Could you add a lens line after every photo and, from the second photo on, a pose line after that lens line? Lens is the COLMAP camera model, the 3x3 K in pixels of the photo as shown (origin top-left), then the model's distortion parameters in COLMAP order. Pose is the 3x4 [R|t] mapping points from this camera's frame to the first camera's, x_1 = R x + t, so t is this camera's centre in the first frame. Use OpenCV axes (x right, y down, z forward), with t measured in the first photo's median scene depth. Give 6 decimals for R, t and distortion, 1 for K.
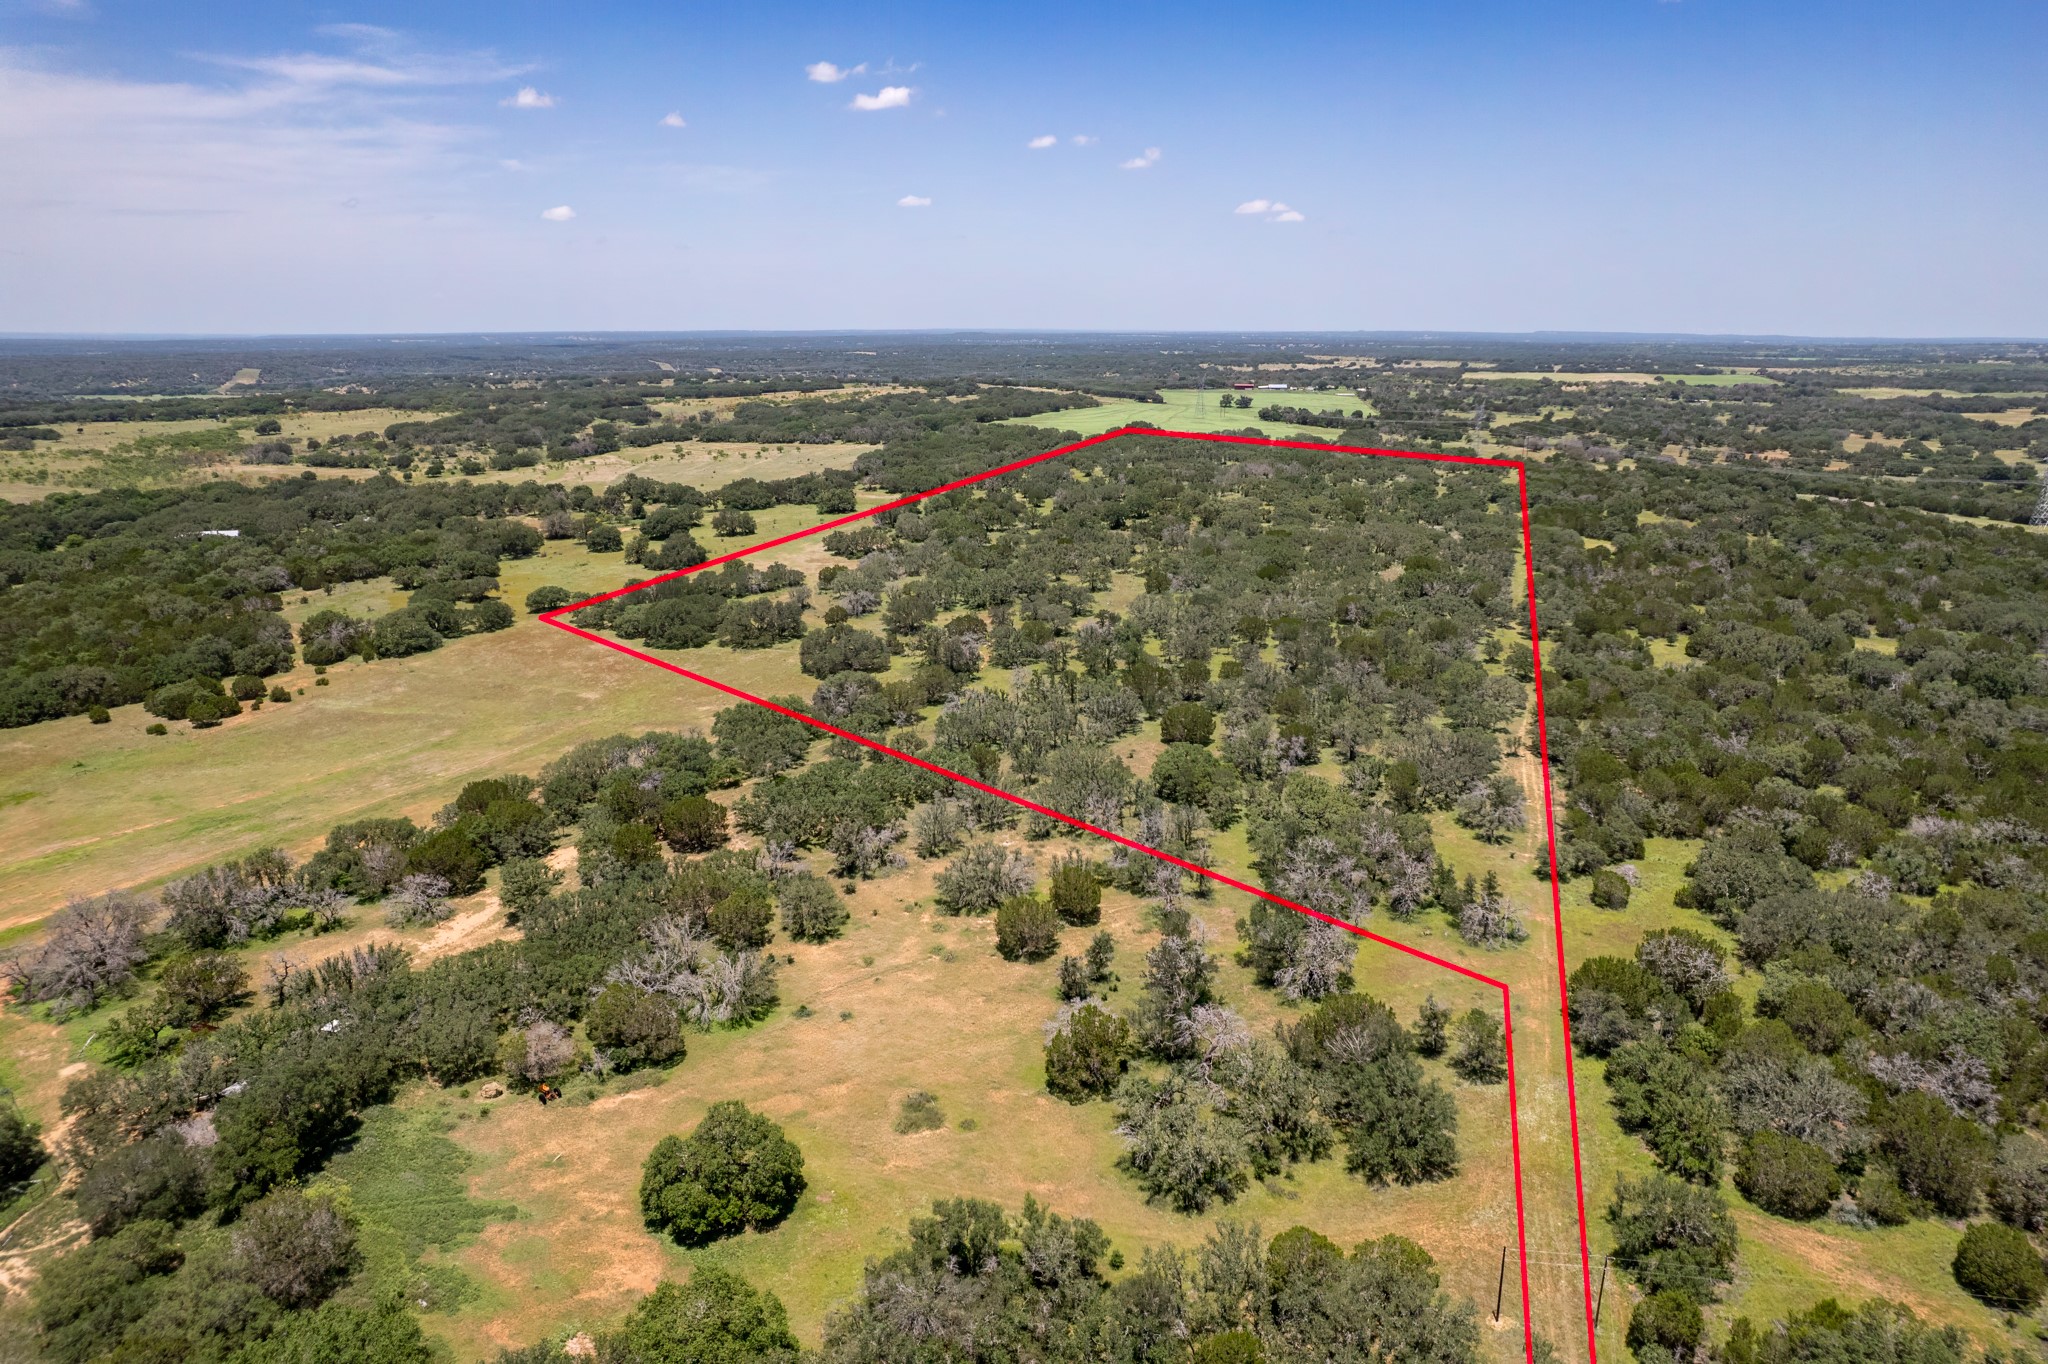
lens RADIAL K [[1346.6, 0, 1028.6], [0, 1346.6, 673.9], [0, 0, 1]] dist [-0.076097, 0.067400]
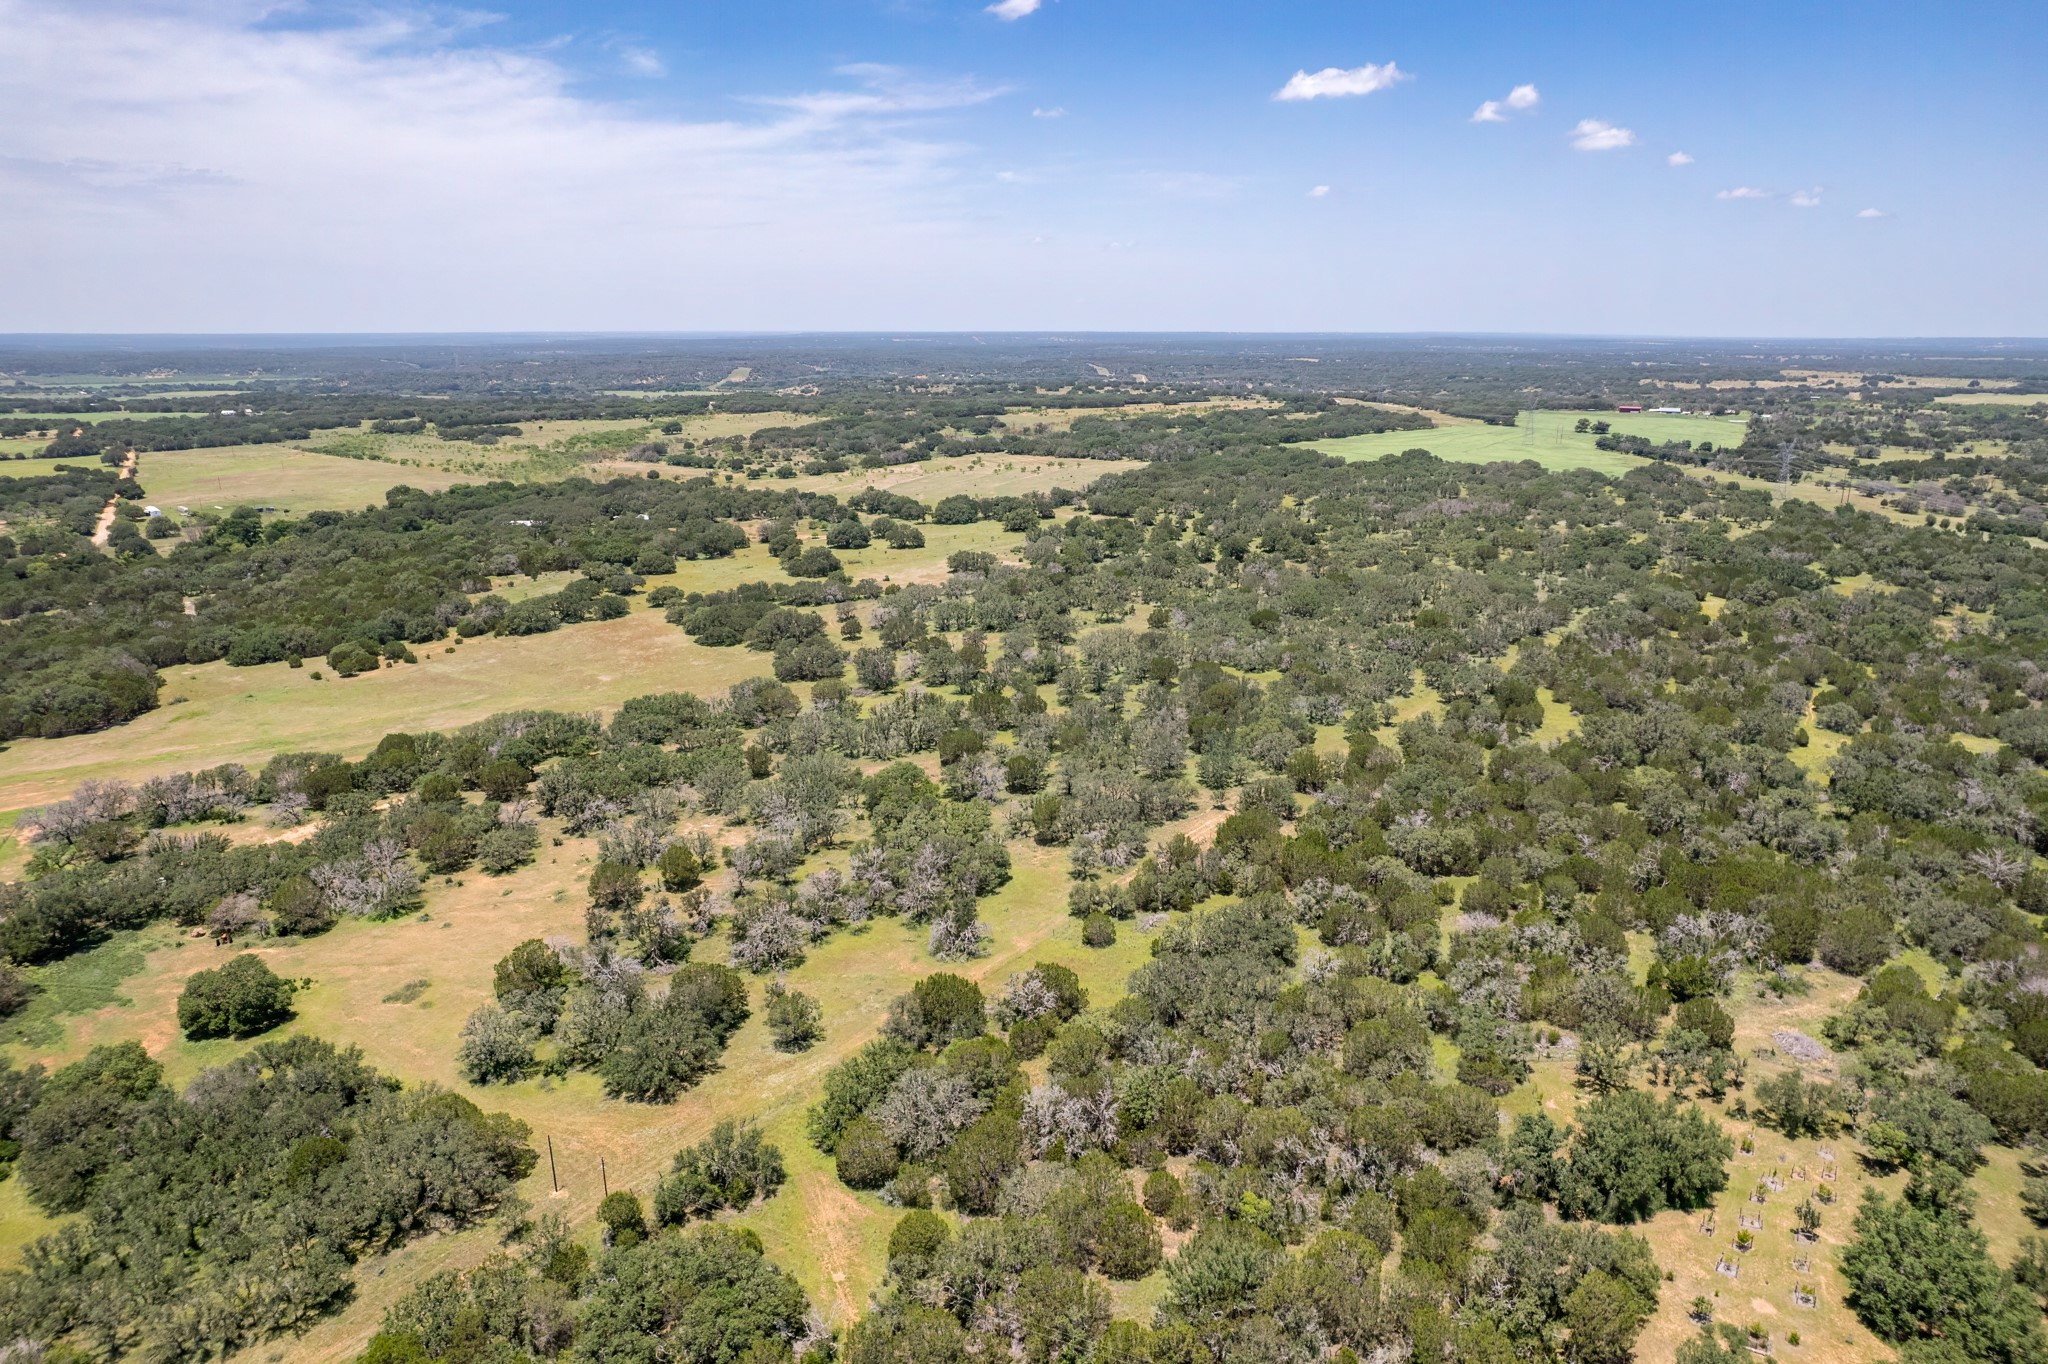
lens RADIAL K [[1336.7, 0, 1024.0], [0, 1336.7, 682.0], [0, 0, 1]] dist [-0.057872, -0.001589]
pose [[0.939887, 0.086401, -0.330374, 0.133618], [-0.084385, 0.996223, 0.020468, -0.011425], [0.330895, 0.008641, 0.943628, -0.015069]]
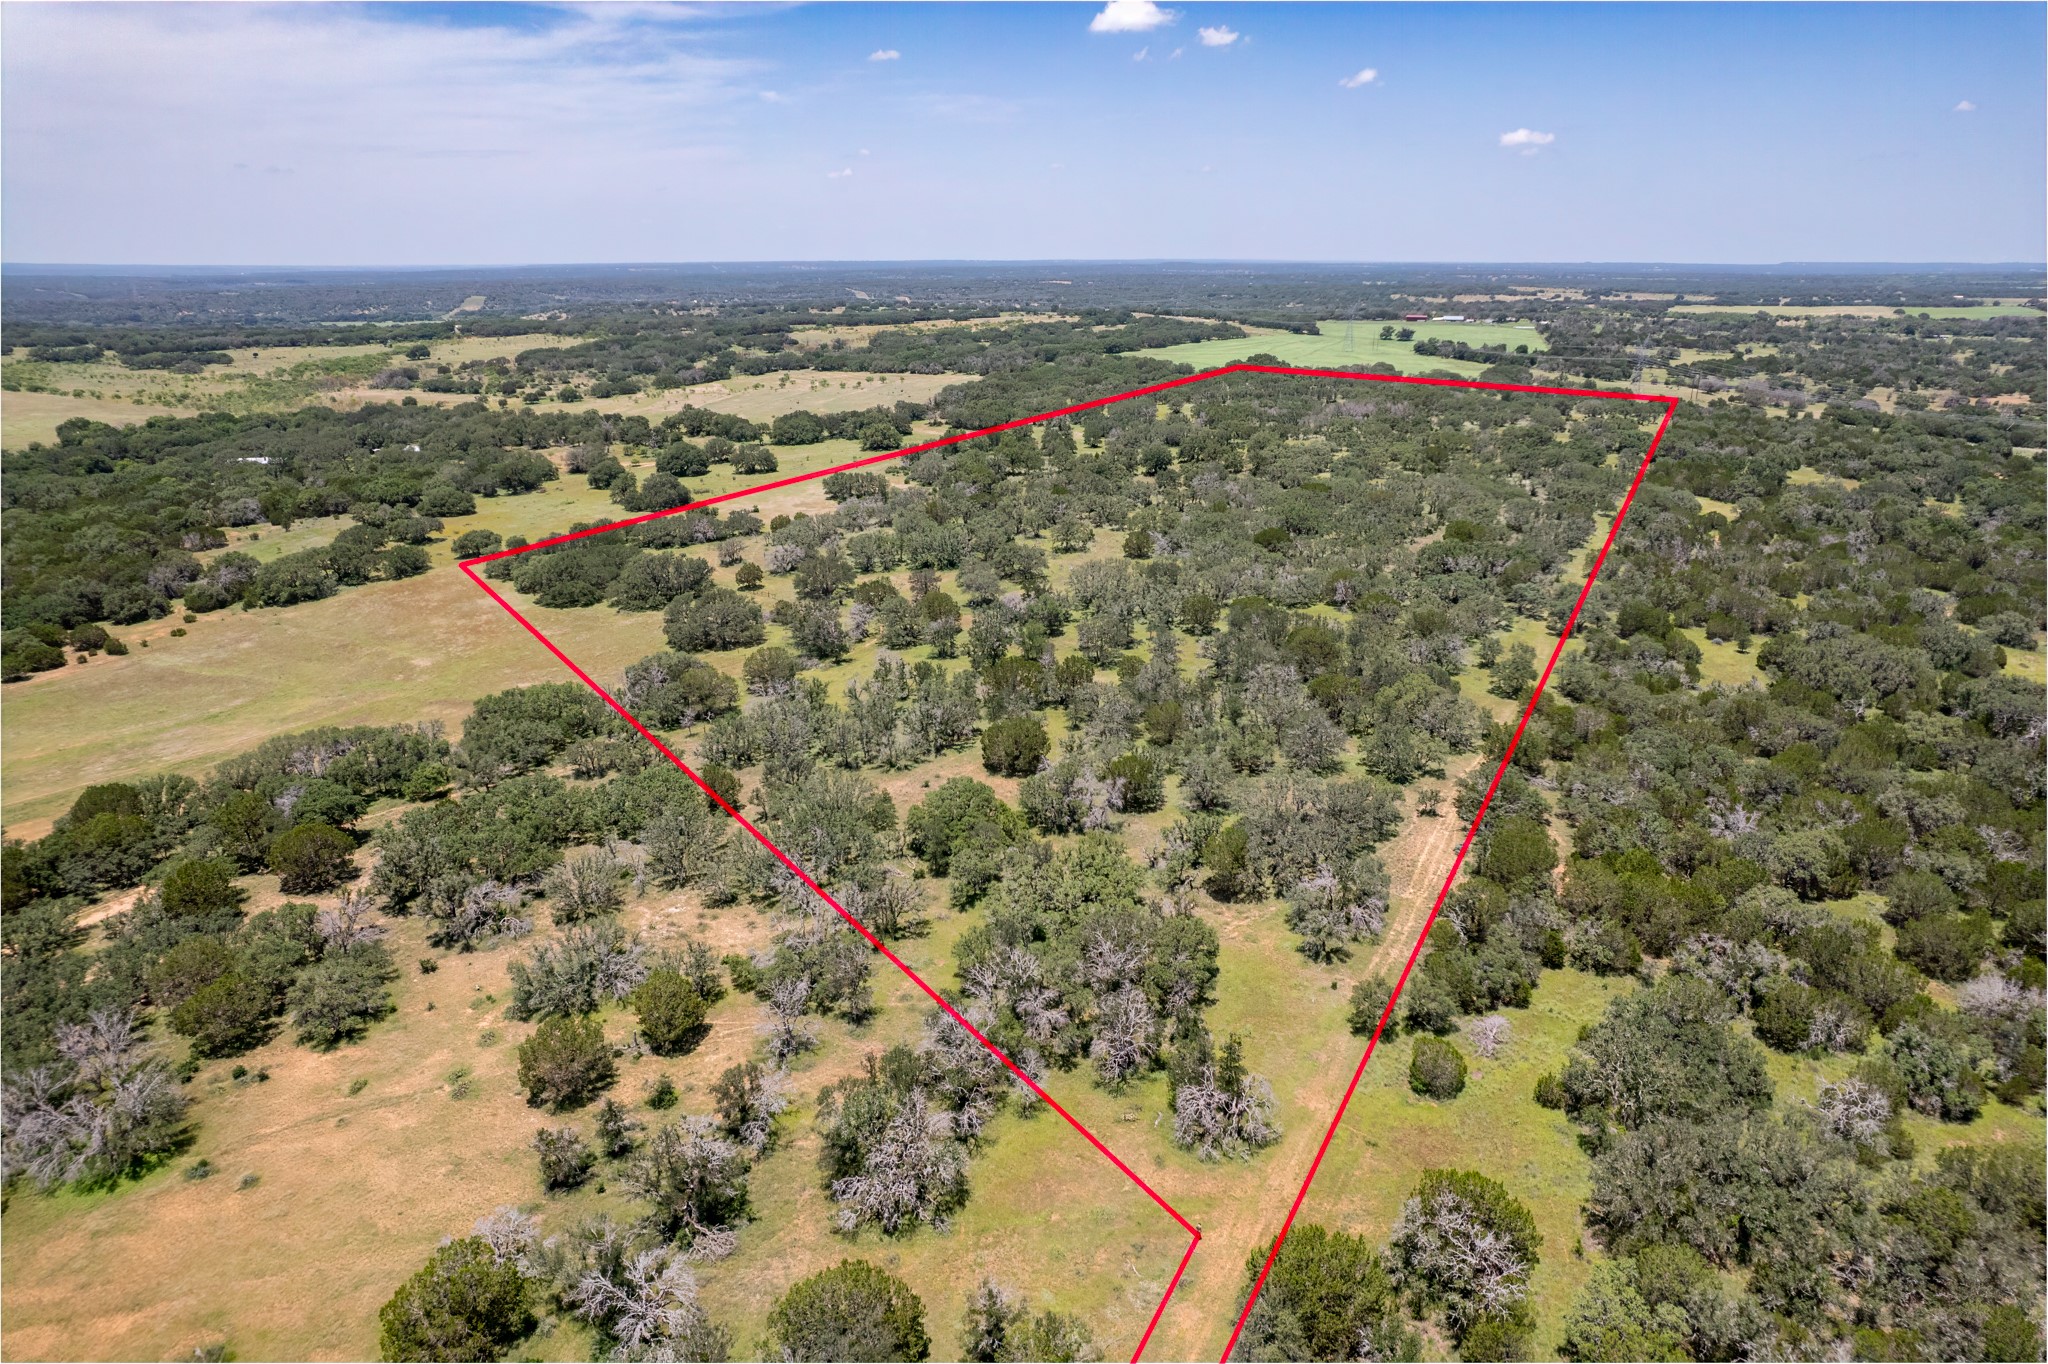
lens RADIAL K [[1311.7, 0, 1024.0], [0, 1311.7, 682.0], [0, 0, 1]] dist [-0.086930, 0.083577]
pose [[0.987588, 0.045993, -0.150185, 0.058306], [-0.036514, 0.997199, 0.065272, -0.012212], [0.152766, -0.058978, 0.986501, 0.060622]]
